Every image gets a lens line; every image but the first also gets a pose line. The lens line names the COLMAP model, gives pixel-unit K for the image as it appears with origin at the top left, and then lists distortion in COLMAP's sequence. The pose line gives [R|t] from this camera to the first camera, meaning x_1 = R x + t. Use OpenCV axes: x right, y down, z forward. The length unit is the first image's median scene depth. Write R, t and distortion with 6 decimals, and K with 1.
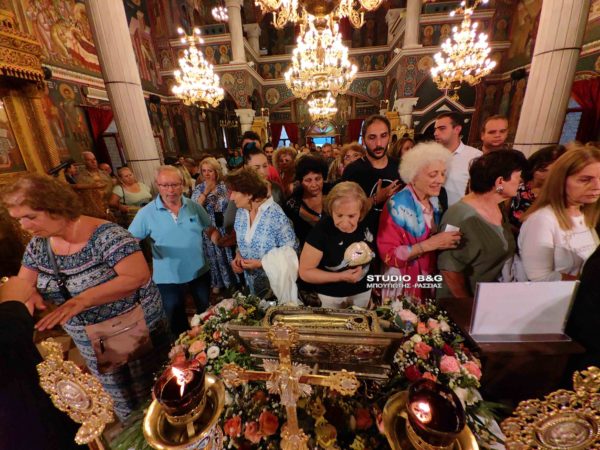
lens RADIAL K [[240.6, 0, 300.0], [0, 240.6, 225.0], [0, 0, 1]] dist [0.042954, -0.022177]
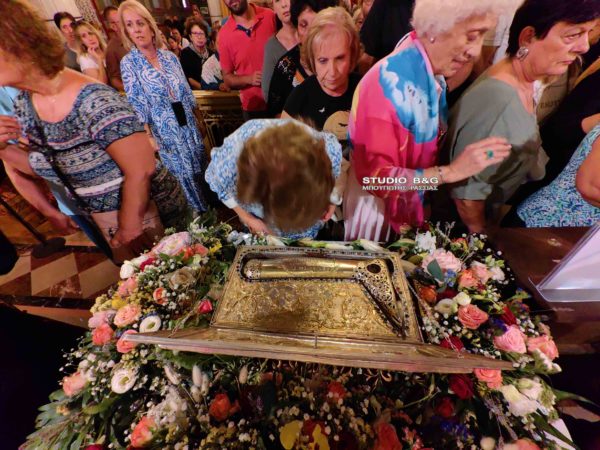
lens RADIAL K [[240.6, 0, 300.0], [0, 240.6, 225.0], [0, 0, 1]] dist [0.042954, -0.022177]
pose [[0.998619, -0.011998, 0.051156, 0.004432], [-0.009180, 0.918768, 0.394692, 0.020868], [-0.051736, -0.394617, 0.917388, 0.452529]]
